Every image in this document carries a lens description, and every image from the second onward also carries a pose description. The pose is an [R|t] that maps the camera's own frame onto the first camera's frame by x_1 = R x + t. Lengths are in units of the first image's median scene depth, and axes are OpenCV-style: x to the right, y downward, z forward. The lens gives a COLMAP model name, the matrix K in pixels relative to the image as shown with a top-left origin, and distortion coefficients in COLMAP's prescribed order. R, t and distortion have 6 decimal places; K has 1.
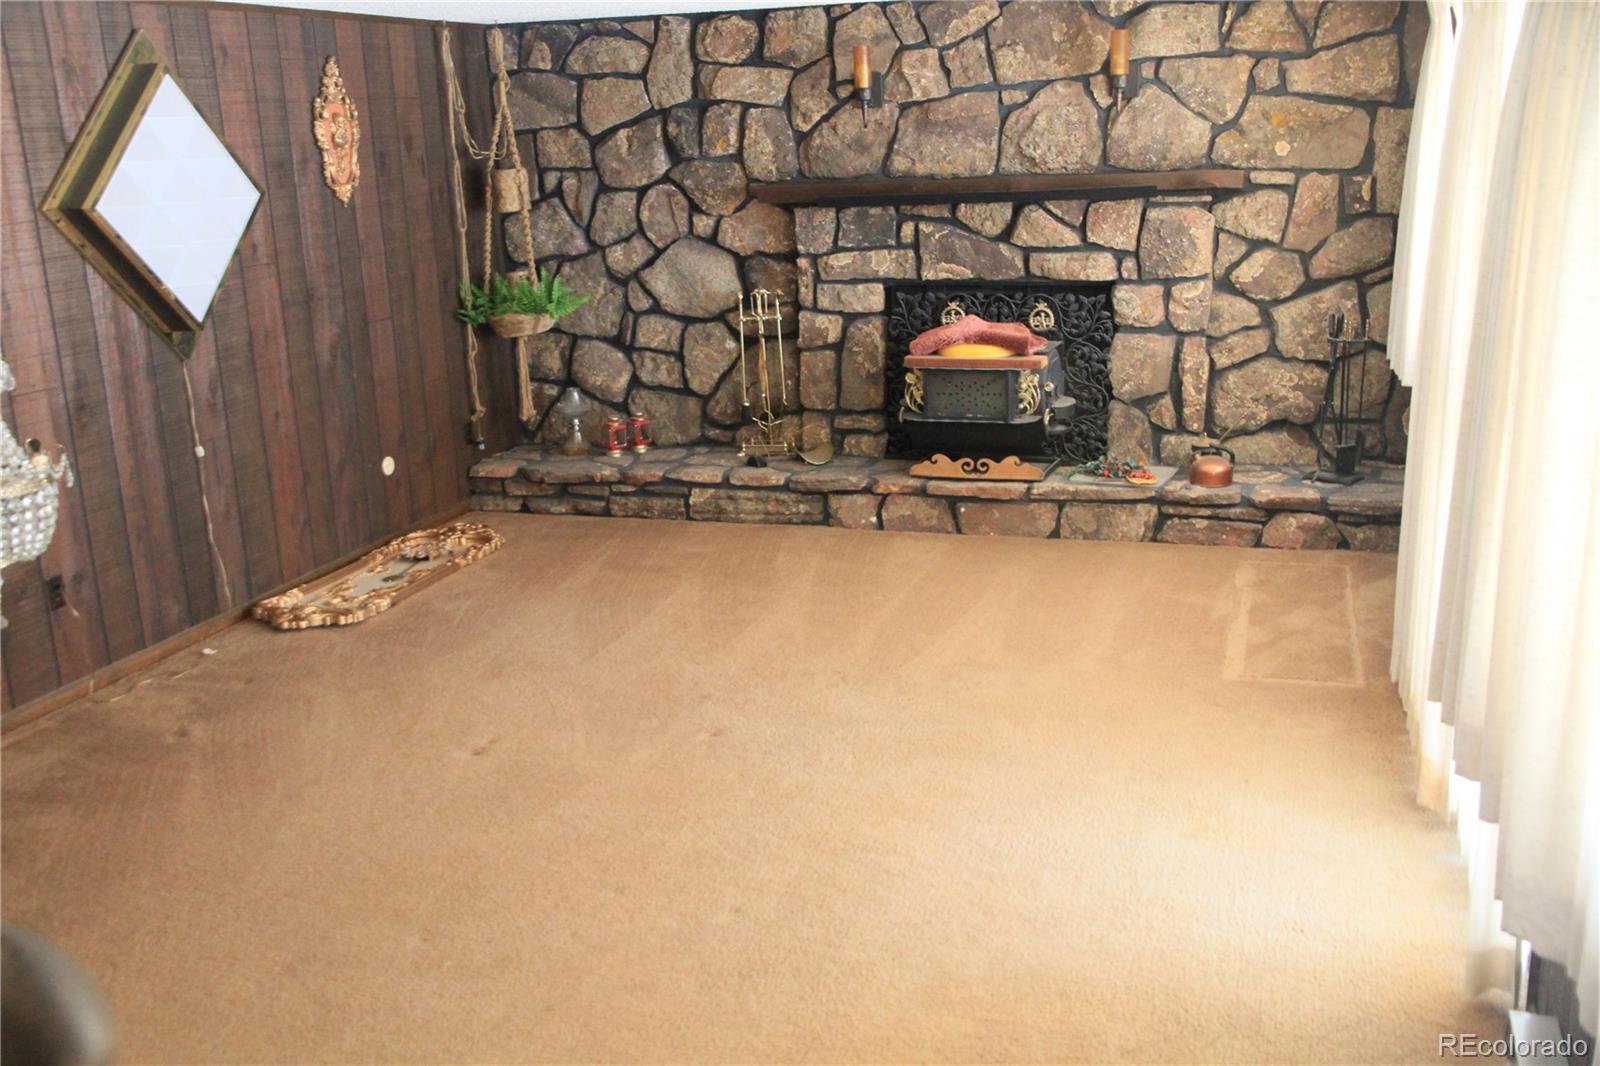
lens RADIAL K [[1679.5, 0, 800.0], [0, 1679.5, 533.0], [0, 0, 1]] dist [0.002876, 0.222221]
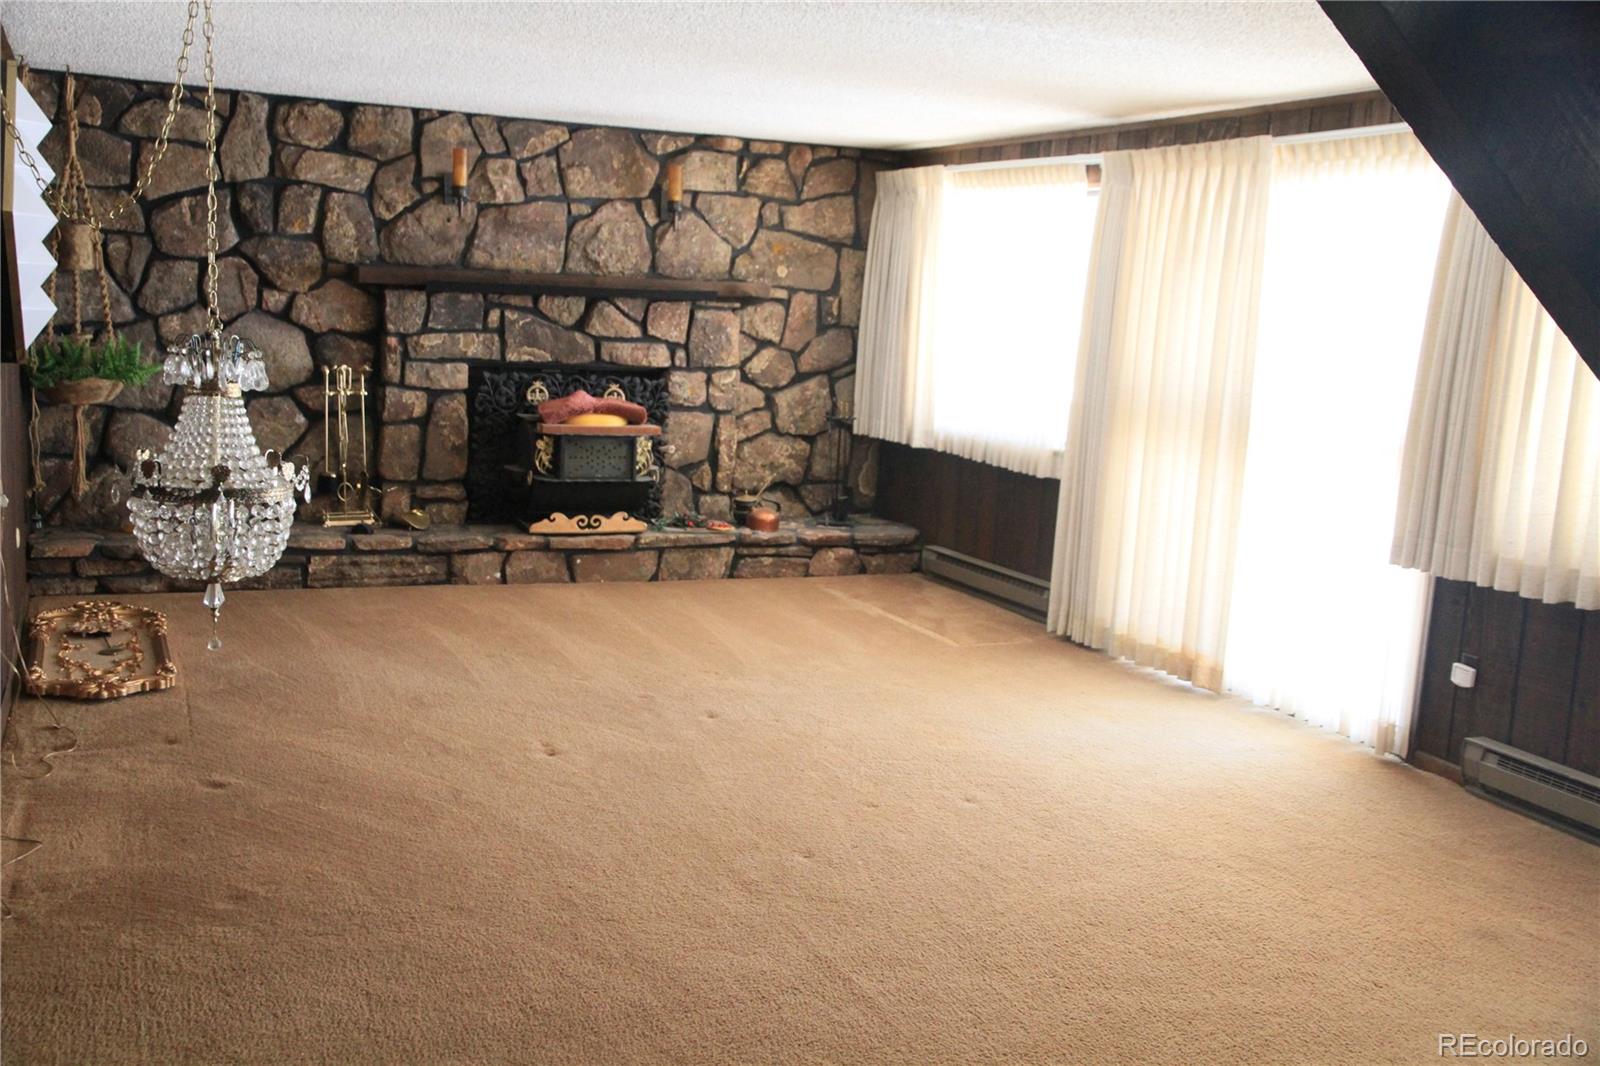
lens RADIAL K [[1664.9, 0, 800.0], [0, 1664.9, 533.0], [0, 0, 1]] dist [-0.006472, 0.194852]
pose [[0.729820, -0.023608, 0.683232, -0.549738], [0.090594, 0.993929, -0.062427, 0.049904], [-0.677611, 0.107457, 0.727528, 0.077104]]
